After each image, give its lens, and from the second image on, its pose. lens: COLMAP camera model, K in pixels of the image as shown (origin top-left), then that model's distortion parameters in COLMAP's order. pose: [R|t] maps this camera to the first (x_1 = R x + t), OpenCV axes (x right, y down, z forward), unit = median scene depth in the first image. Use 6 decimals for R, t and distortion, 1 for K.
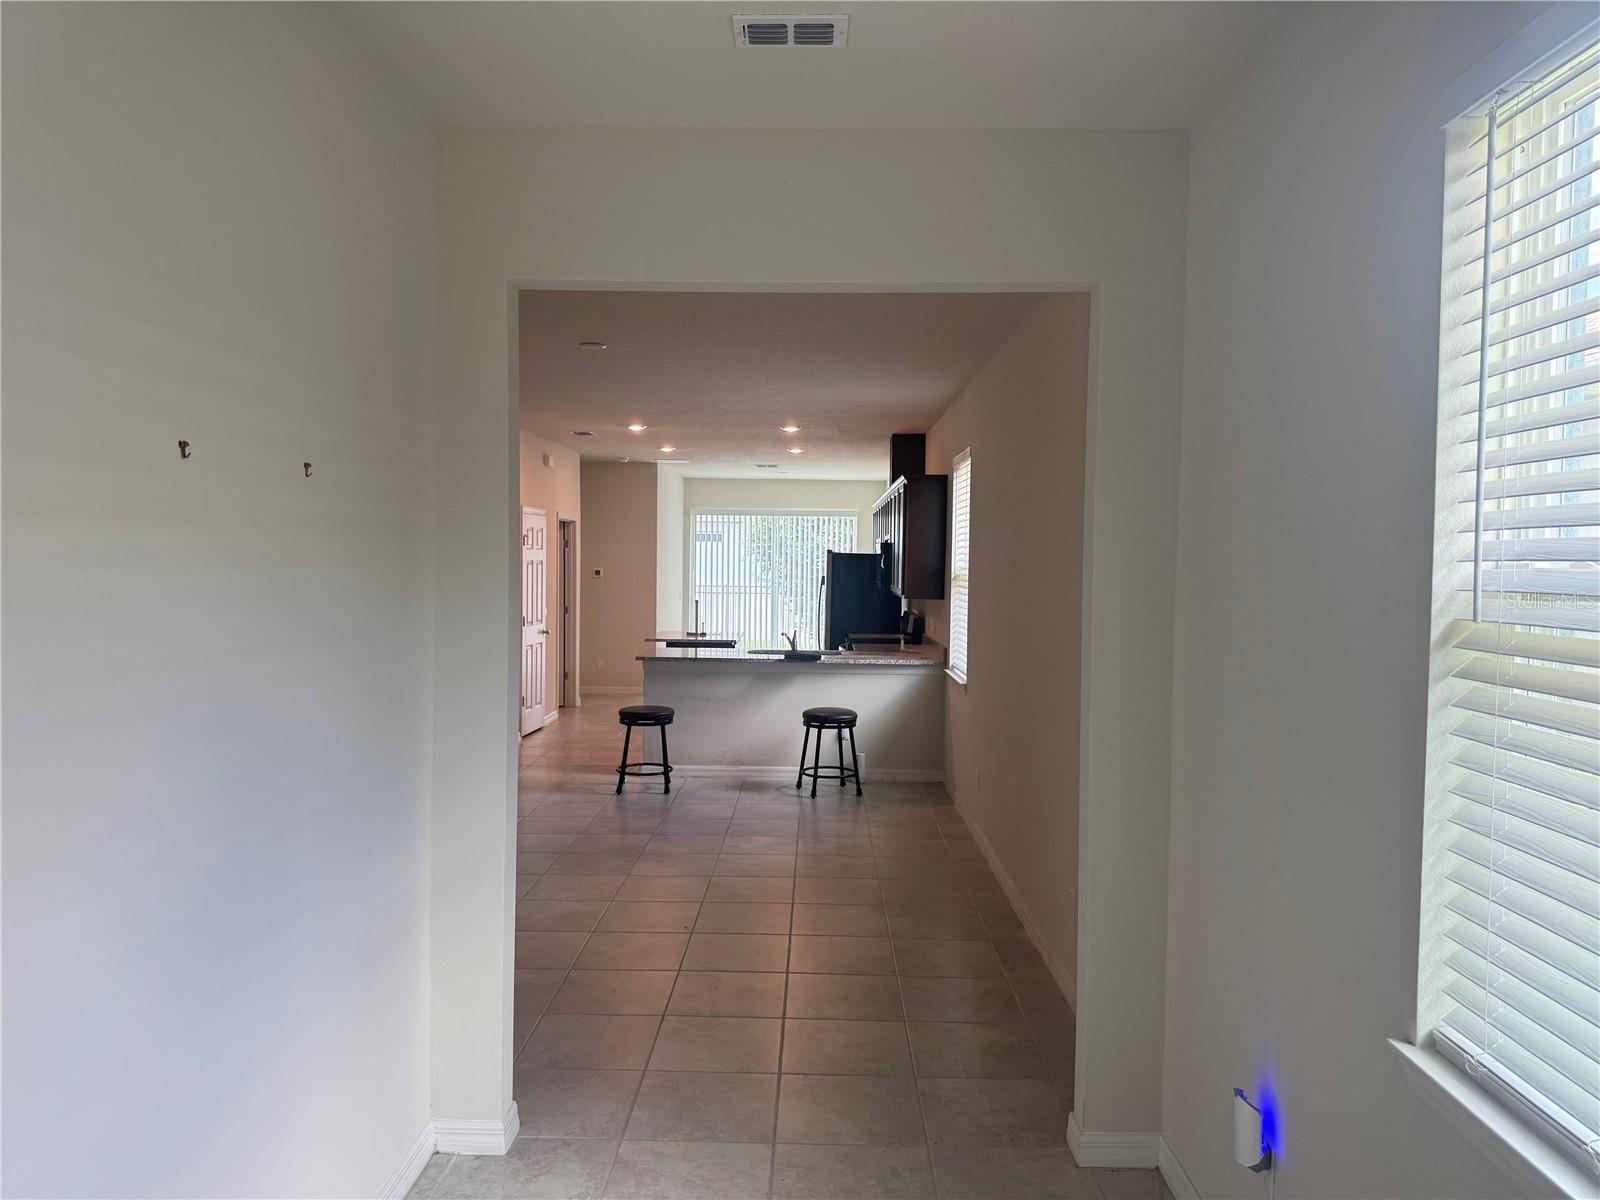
lens RADIAL K [[1222.0, 0, 800.0], [0, 1222.0, 600.0], [0, 0, 1]] dist [0.192466, -0.083313]
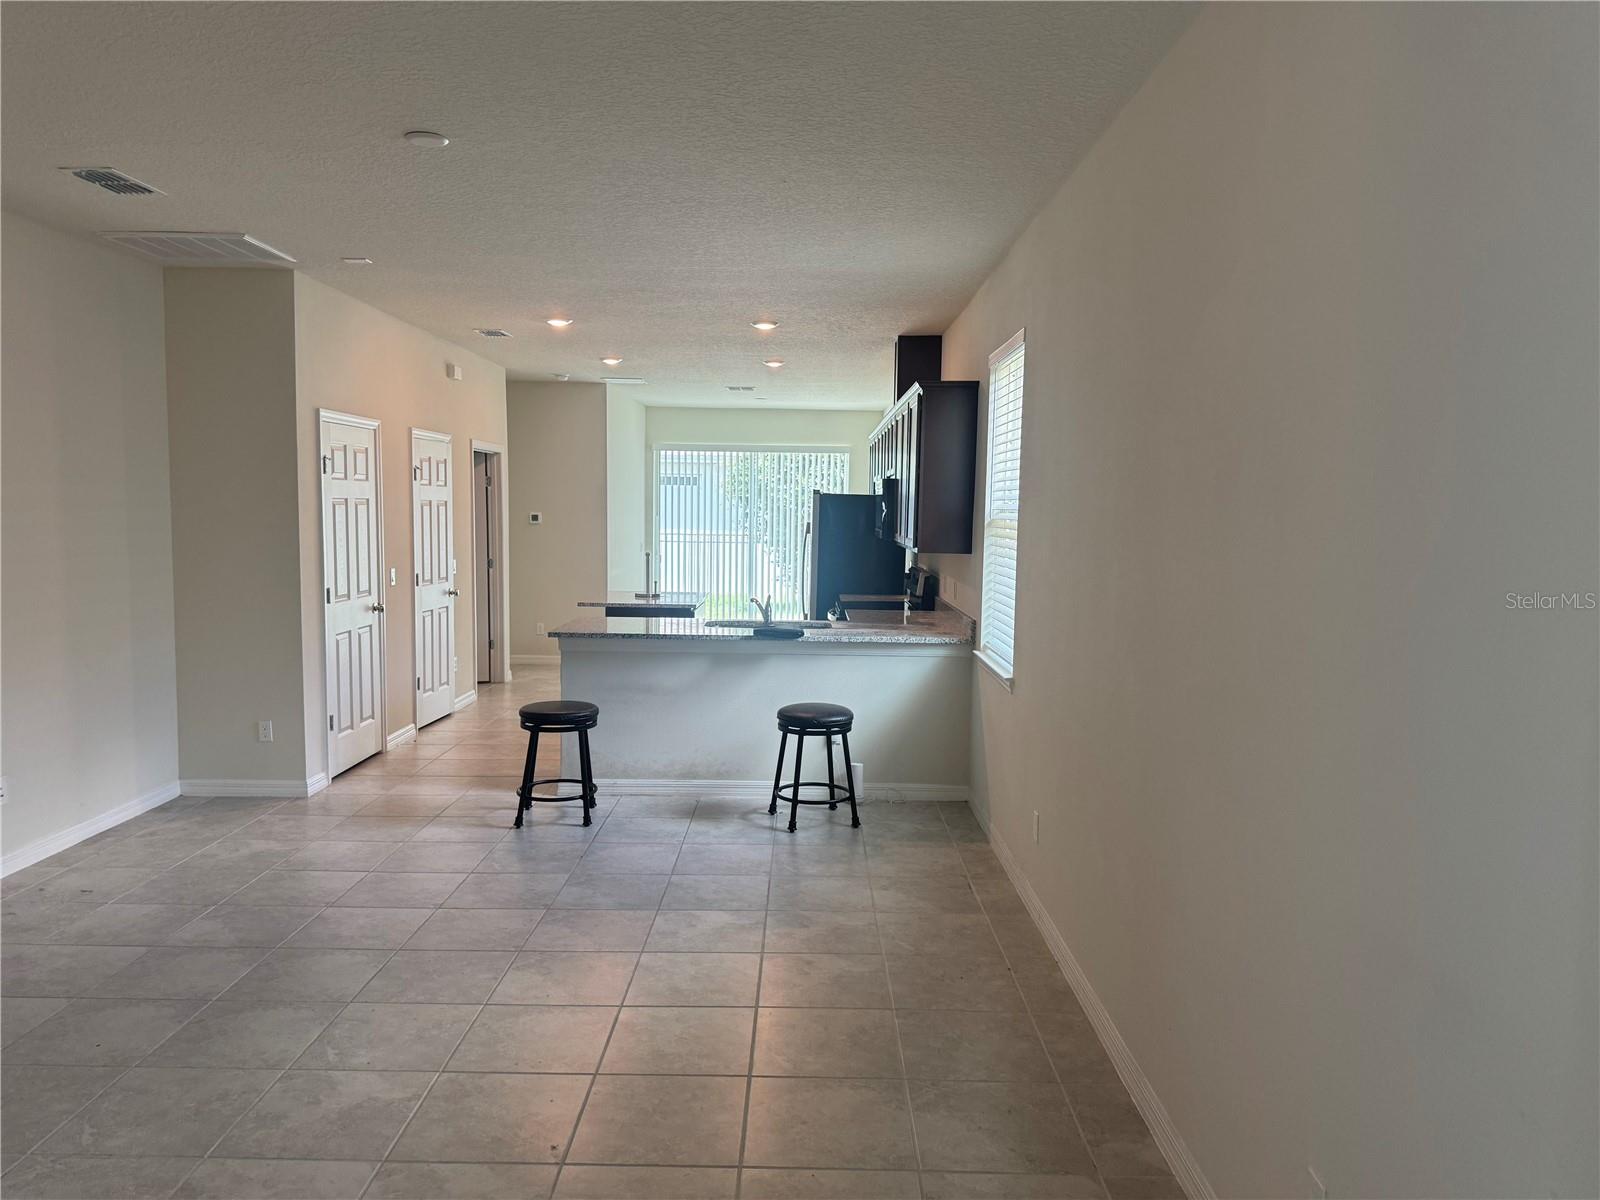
lens RADIAL K [[1125.6, 0, 804.7], [0, 1125.6, 630.7], [0, 0, 1]] dist [0.003197, -0.000059]
pose [[0.999907, 0.001714, 0.013527, 0.008717], [-0.002701, 0.997308, 0.073274, -0.003635], [-0.013365, -0.073304, 0.997220, 0.330736]]
